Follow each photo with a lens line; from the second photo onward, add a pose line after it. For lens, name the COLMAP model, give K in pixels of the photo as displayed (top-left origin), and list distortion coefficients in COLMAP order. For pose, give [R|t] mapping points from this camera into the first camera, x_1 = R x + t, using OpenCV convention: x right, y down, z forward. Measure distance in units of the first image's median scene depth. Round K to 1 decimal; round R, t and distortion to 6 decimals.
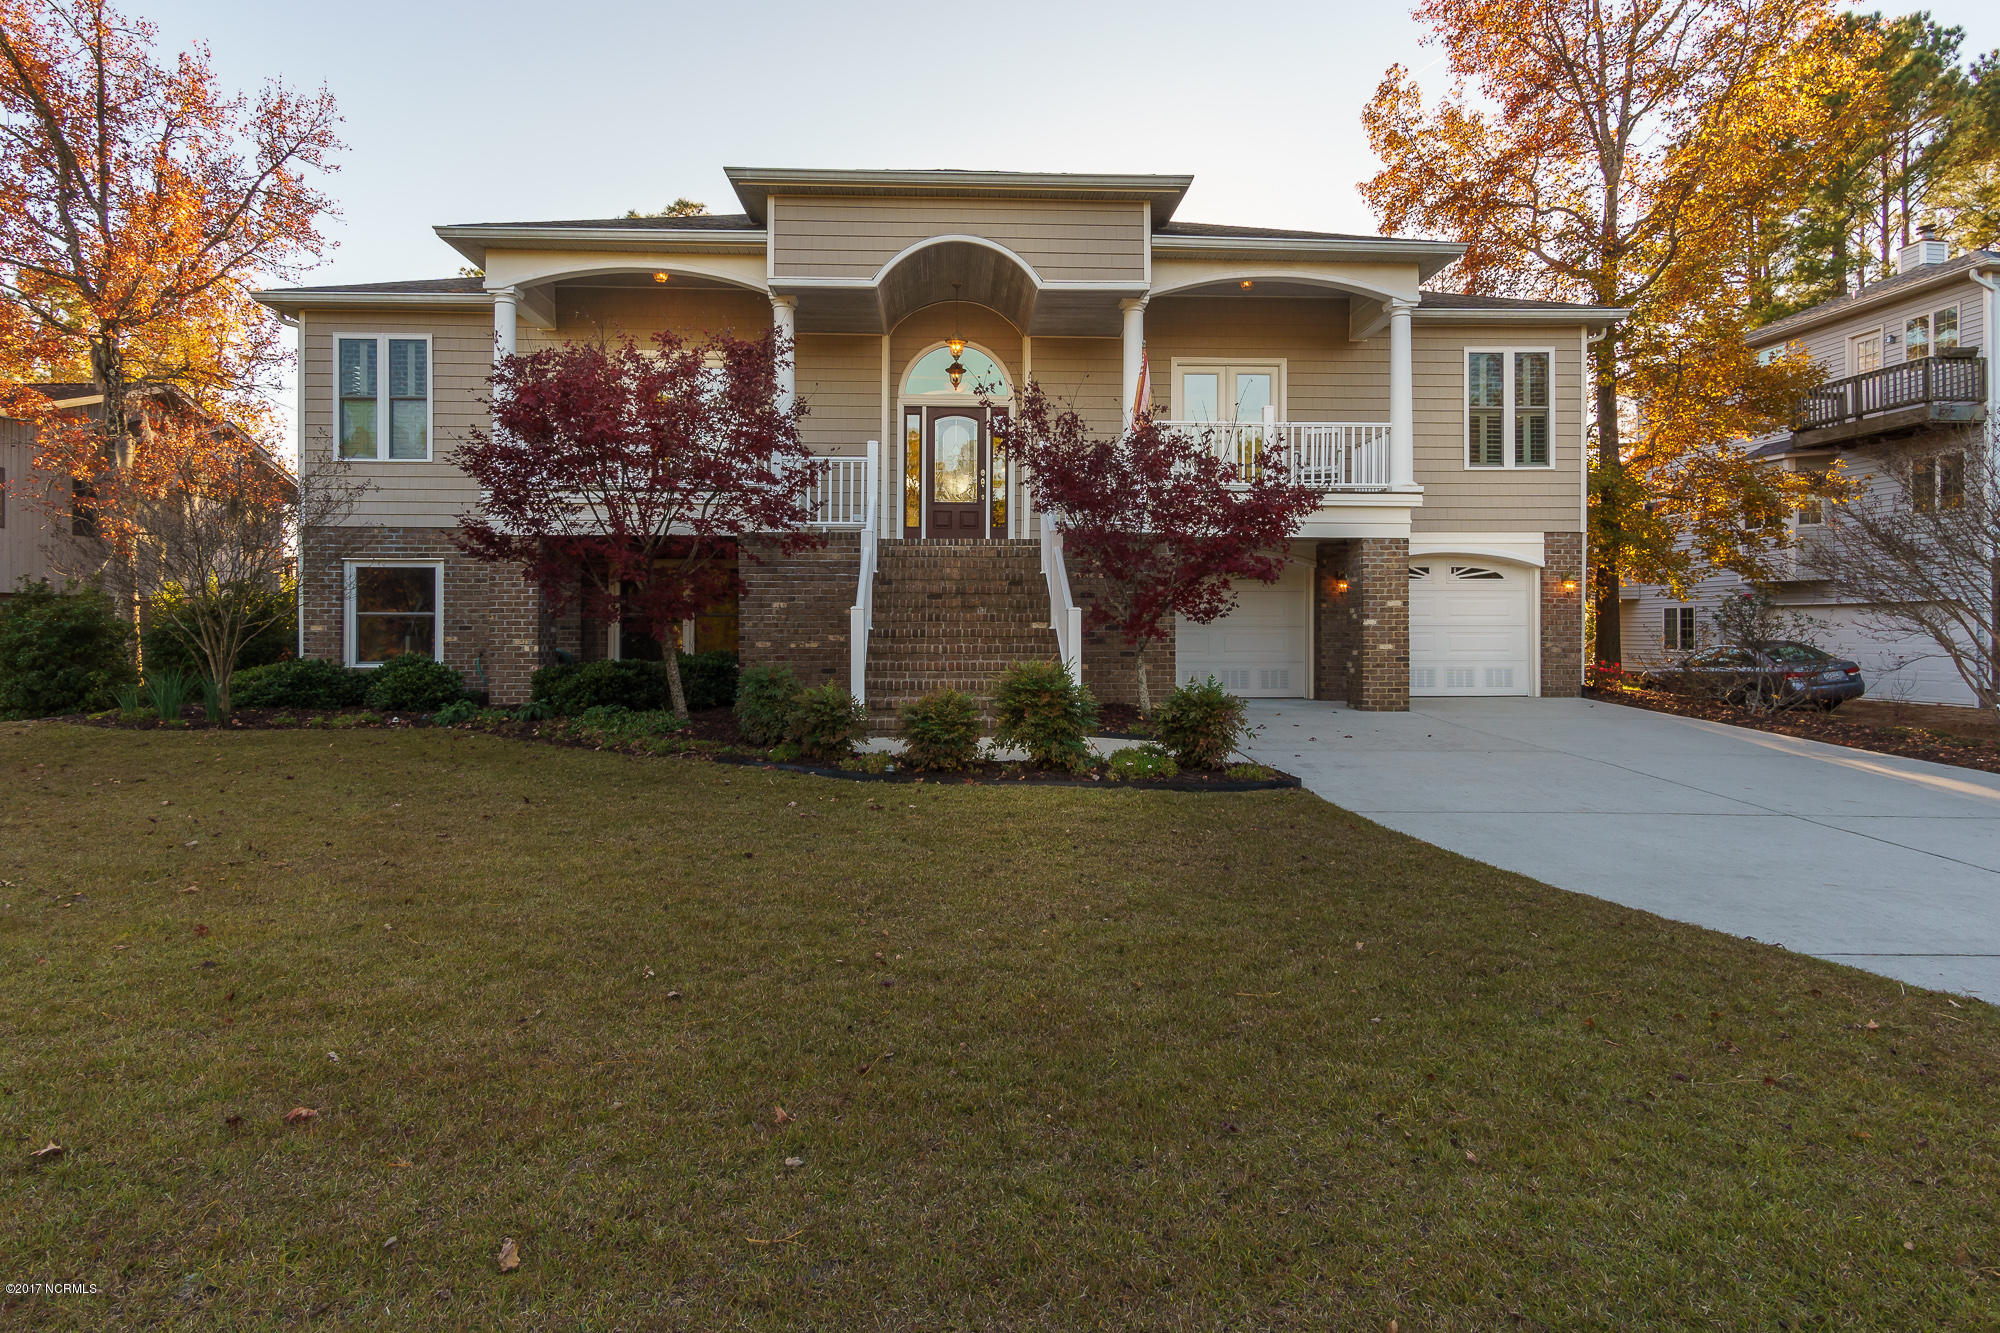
lens RADIAL K [[1067.1, 0, 1010.2], [0, 1067.1, 618.9], [0, 0, 1]] dist [0.006907, 0.000013]
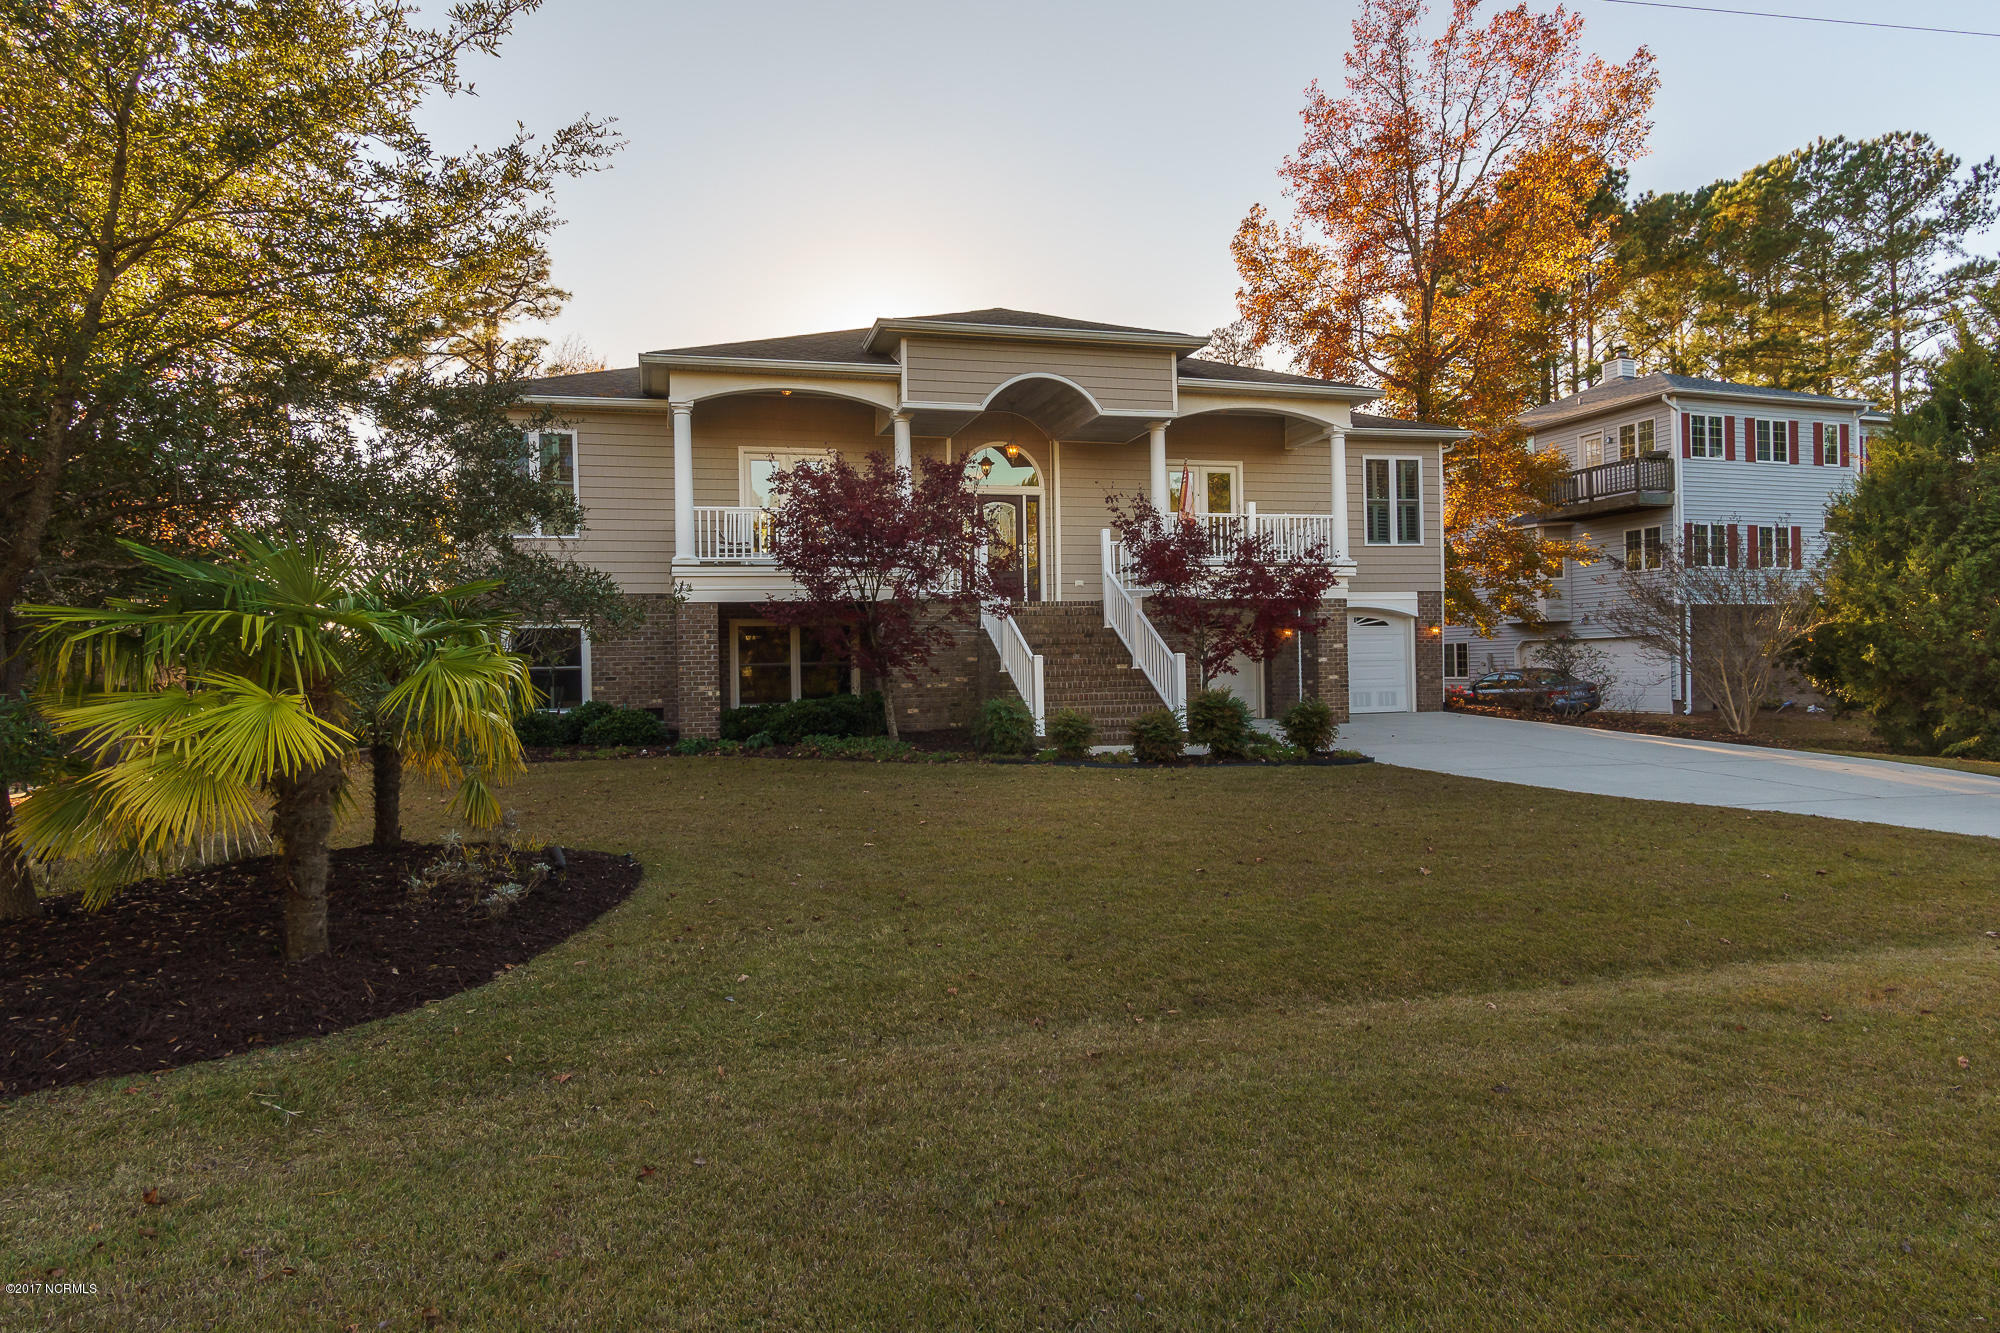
lens RADIAL K [[1079.1, 0, 1000.0], [0, 1079.1, 666.5], [0, 0, 1]] dist [0.003790, 0.000886]
pose [[0.977964, -0.020251, 0.207788, -0.315527], [0.019089, 0.999789, 0.007595, -0.005781], [-0.207897, -0.003461, 0.978145, -0.243941]]
